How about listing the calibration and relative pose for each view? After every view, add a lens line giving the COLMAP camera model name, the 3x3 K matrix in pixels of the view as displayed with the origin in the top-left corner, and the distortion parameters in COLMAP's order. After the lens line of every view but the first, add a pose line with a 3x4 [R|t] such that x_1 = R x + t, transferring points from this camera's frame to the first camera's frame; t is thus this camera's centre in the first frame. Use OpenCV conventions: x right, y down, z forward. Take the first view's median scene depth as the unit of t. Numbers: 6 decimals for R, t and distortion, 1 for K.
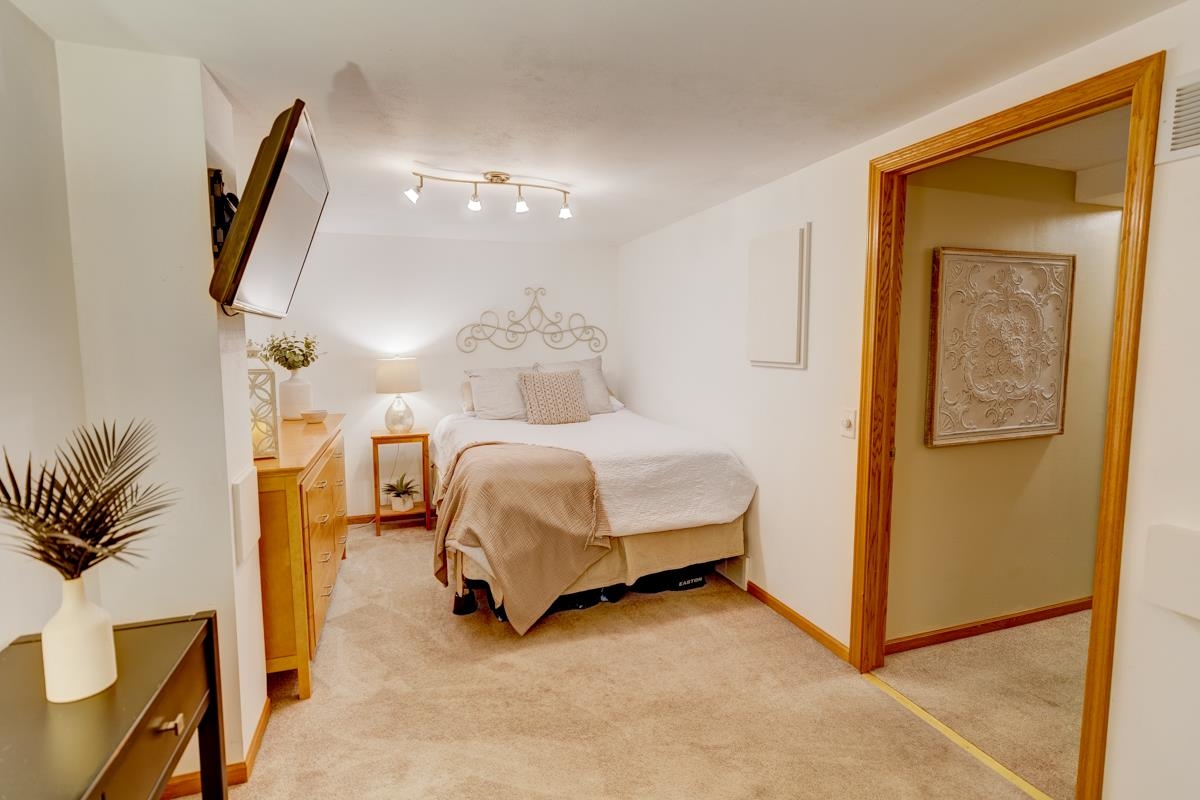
lens RADIAL K [[580.1, 0, 604.9], [0, 580.1, 395.5], [0, 0, 1]] dist [-0.000710, 0.000758]
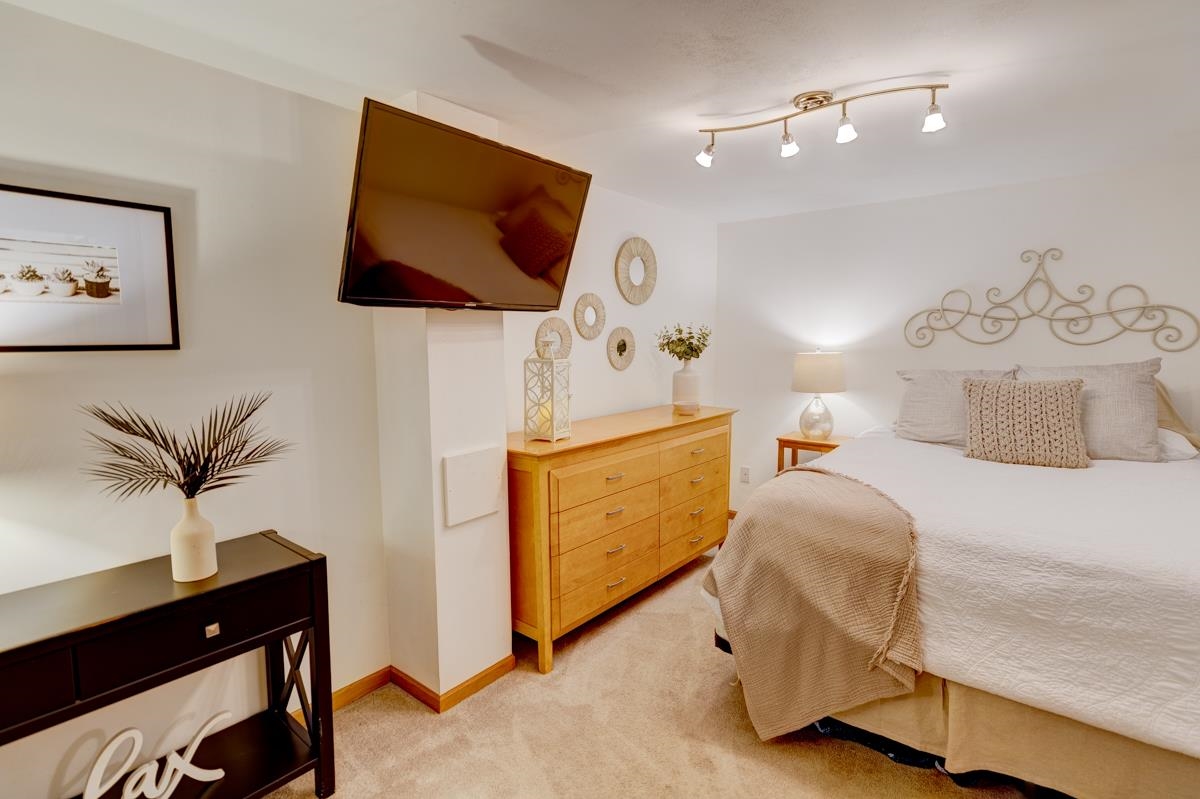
lens RADIAL K [[580.1, 0, 604.9], [0, 580.1, 395.0], [0, 0, 1]] dist [-0.000710, 0.000758]
pose [[0.525491, 0.090729, -0.845948, 0.290199], [-0.078858, 0.995212, 0.057752, -0.036022], [0.847137, 0.036362, 0.530130, 0.389970]]
